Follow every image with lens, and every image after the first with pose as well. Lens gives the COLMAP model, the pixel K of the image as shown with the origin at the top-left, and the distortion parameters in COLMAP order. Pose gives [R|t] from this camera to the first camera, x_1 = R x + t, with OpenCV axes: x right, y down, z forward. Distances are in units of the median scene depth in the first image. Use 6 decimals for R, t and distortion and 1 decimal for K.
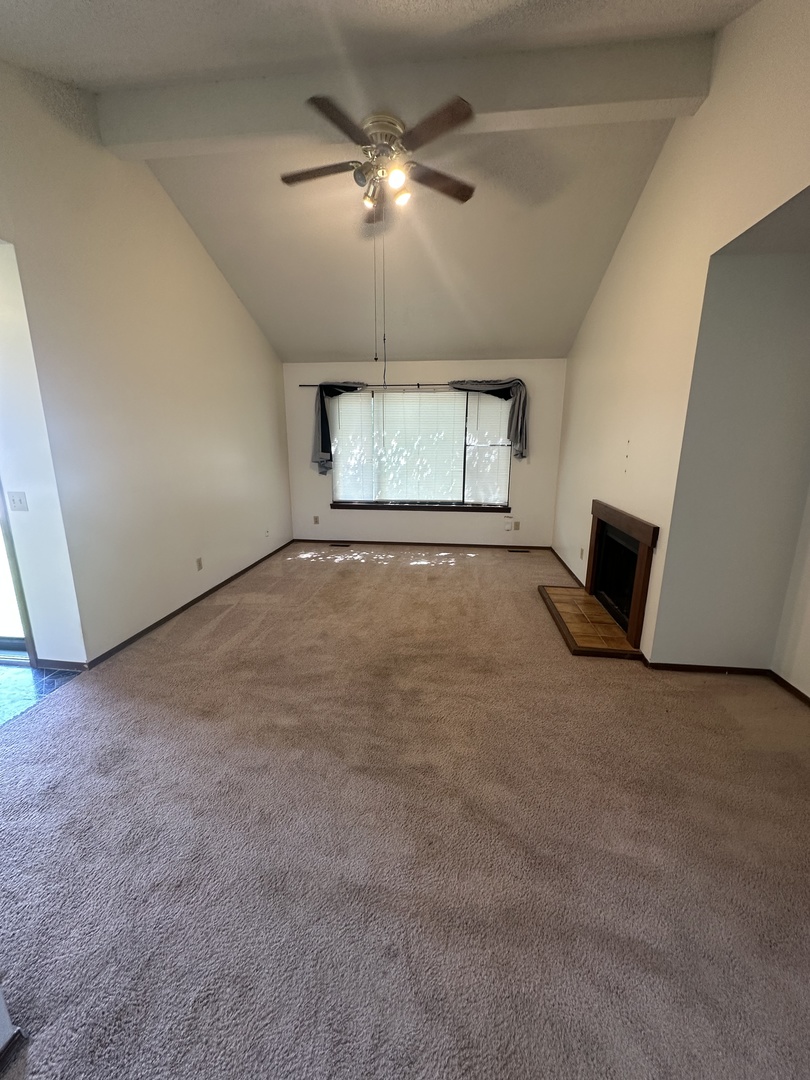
lens RADIAL K [[426.7, 0, 405.0], [0, 426.7, 540.0], [0, 0, 1]] dist [0.000507, -0.000184]
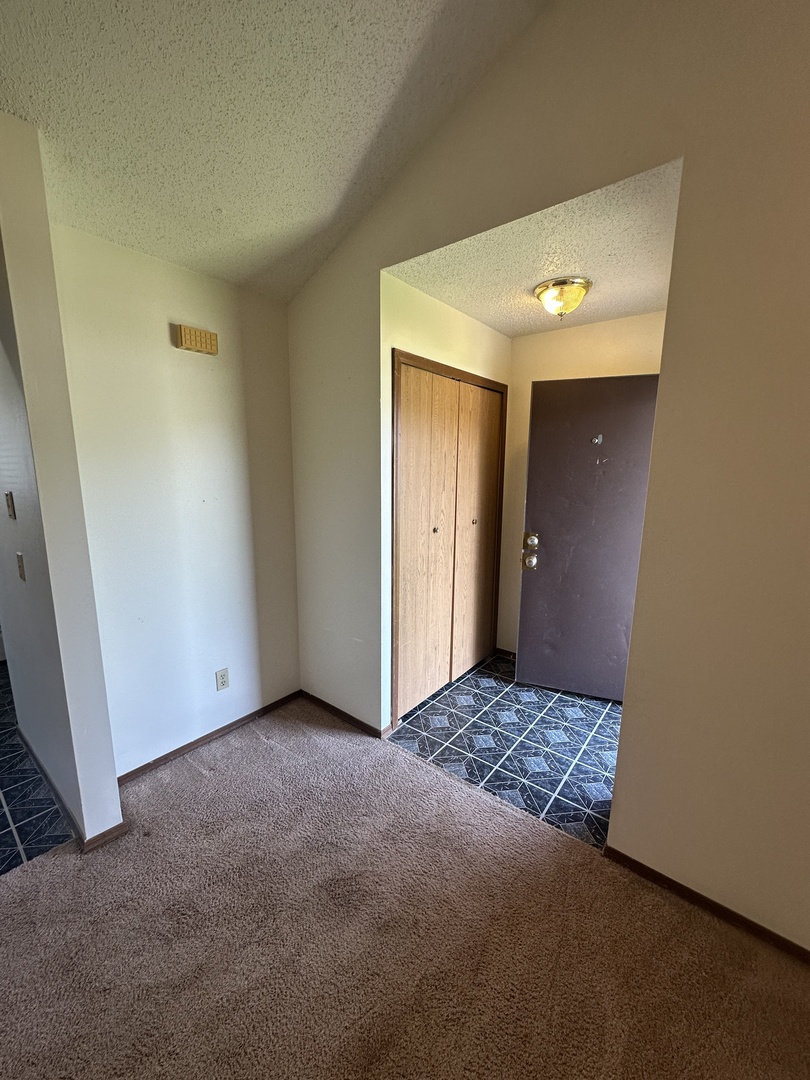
lens RADIAL K [[426.7, 0, 405.0], [0, 426.7, 540.0], [0, 0, 1]] dist [0.000507, -0.000184]
pose [[-0.530588, 0.138880, -0.836175, -0.182906], [-0.199746, 0.938218, 0.282576, -0.329664], [0.823758, 0.316954, -0.470066, 1.246718]]
